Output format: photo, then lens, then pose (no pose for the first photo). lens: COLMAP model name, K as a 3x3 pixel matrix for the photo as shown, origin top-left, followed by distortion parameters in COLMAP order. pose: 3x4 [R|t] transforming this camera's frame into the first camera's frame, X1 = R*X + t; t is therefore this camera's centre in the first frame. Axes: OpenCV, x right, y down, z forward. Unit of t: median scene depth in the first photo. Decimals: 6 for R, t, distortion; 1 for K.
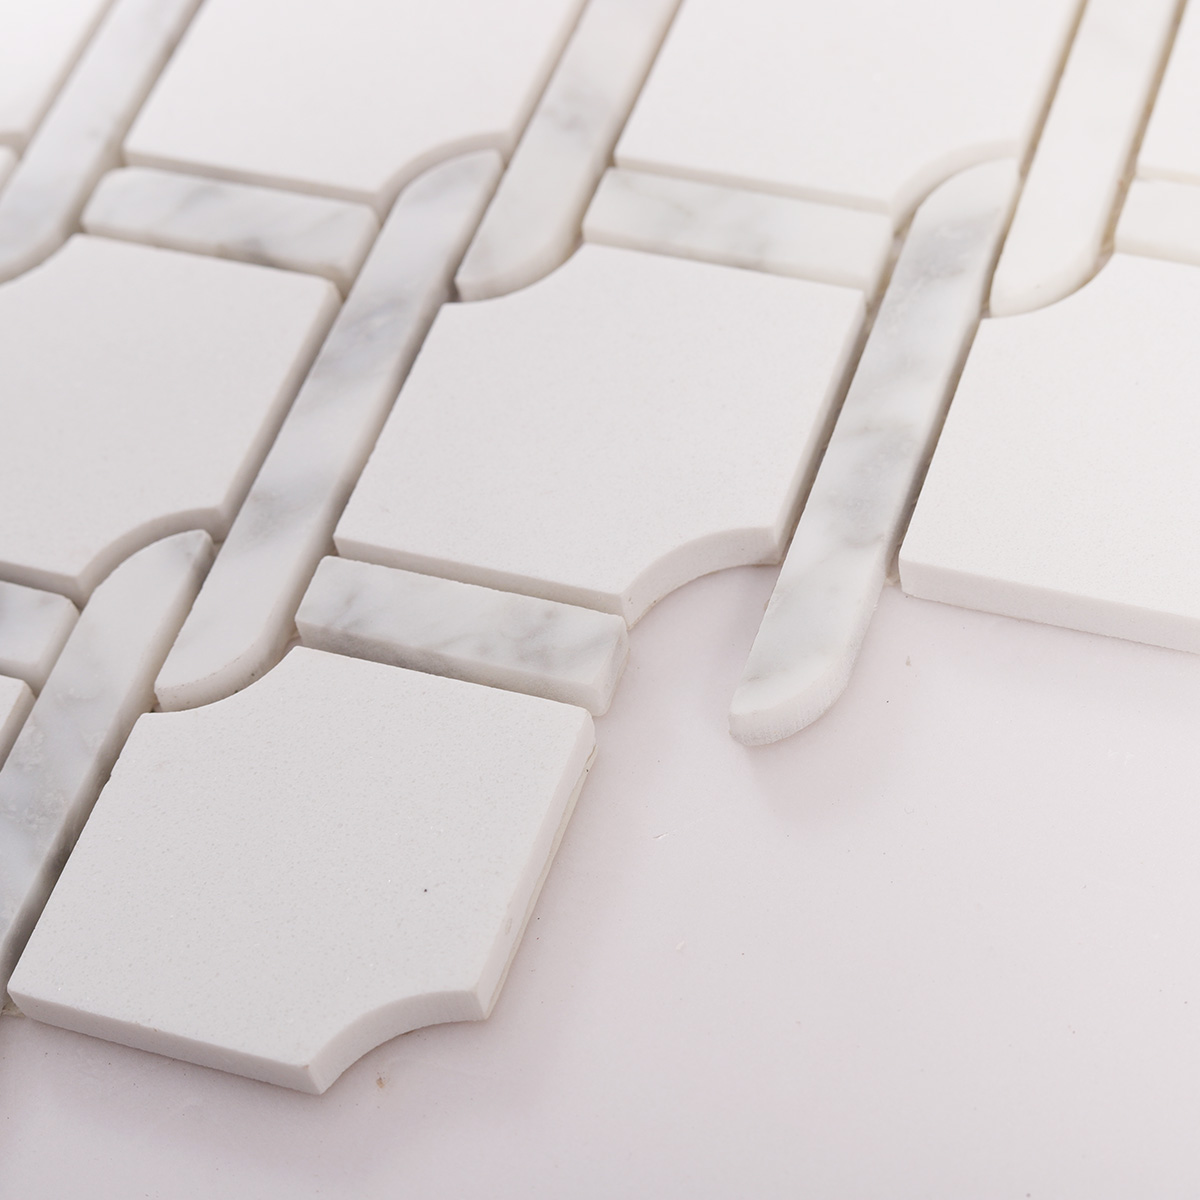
lens RADIAL K [[3082.2, 0, 600.0], [0, 3082.2, 600.0], [0, 0, 1]] dist [-0.023697, 0.074461]
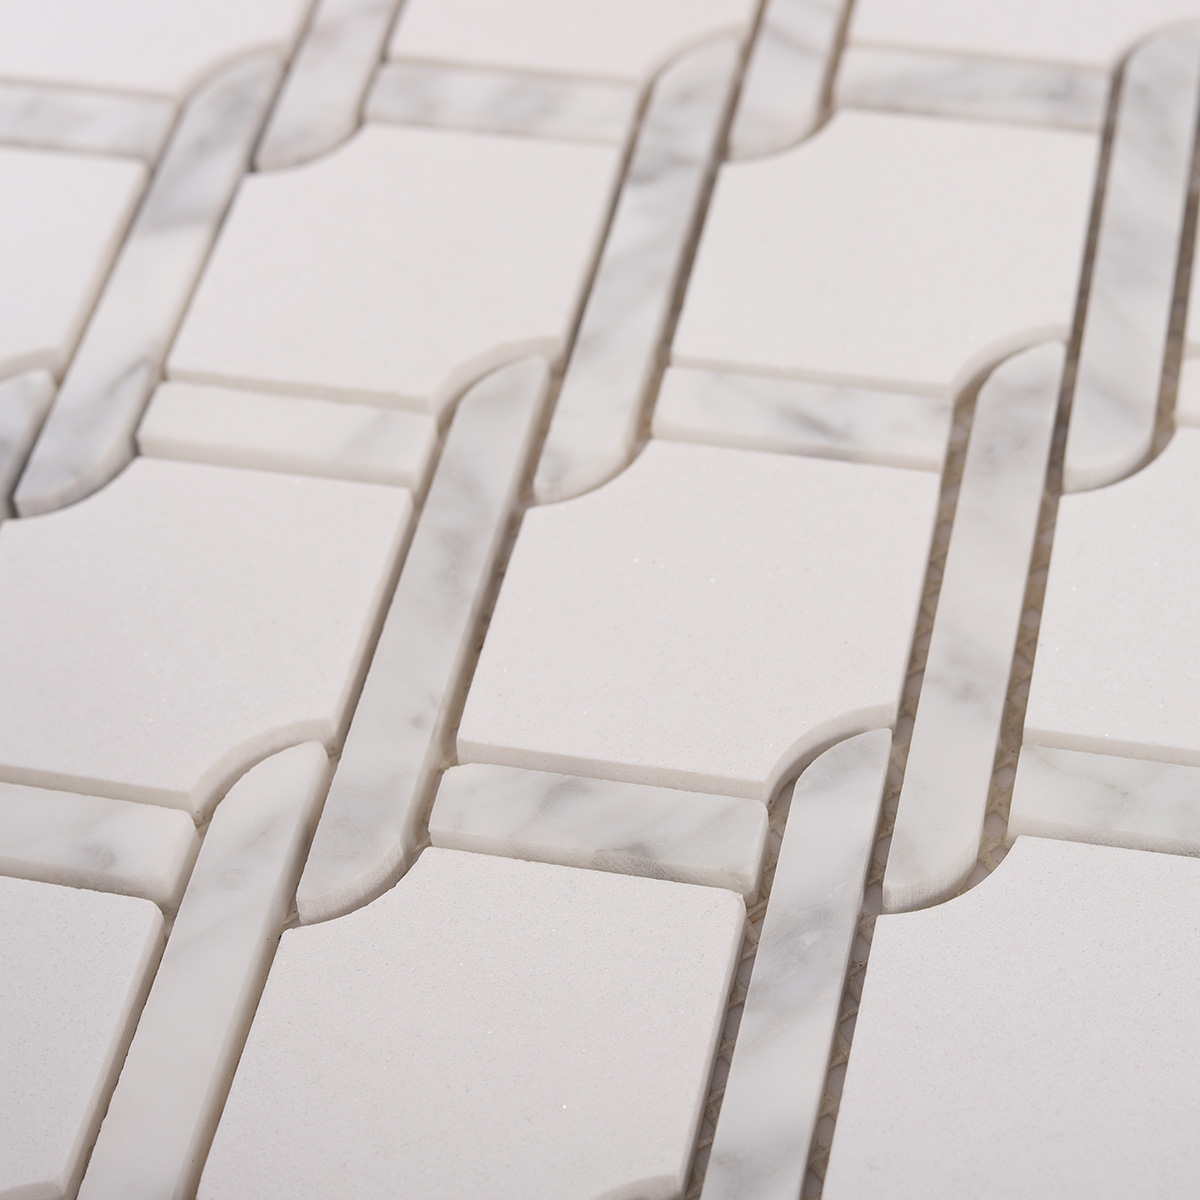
lens RADIAL K [[3035.8, 0, 600.0], [0, 3035.8, 600.0], [0, 0, 1]] dist [-0.107709, -0.329519]
pose [[0.986391, -0.053584, 0.155437, -0.257069], [0.062574, 0.996604, -0.053531, -0.141411], [-0.152040, 0.062529, 0.986394, 0.124486]]
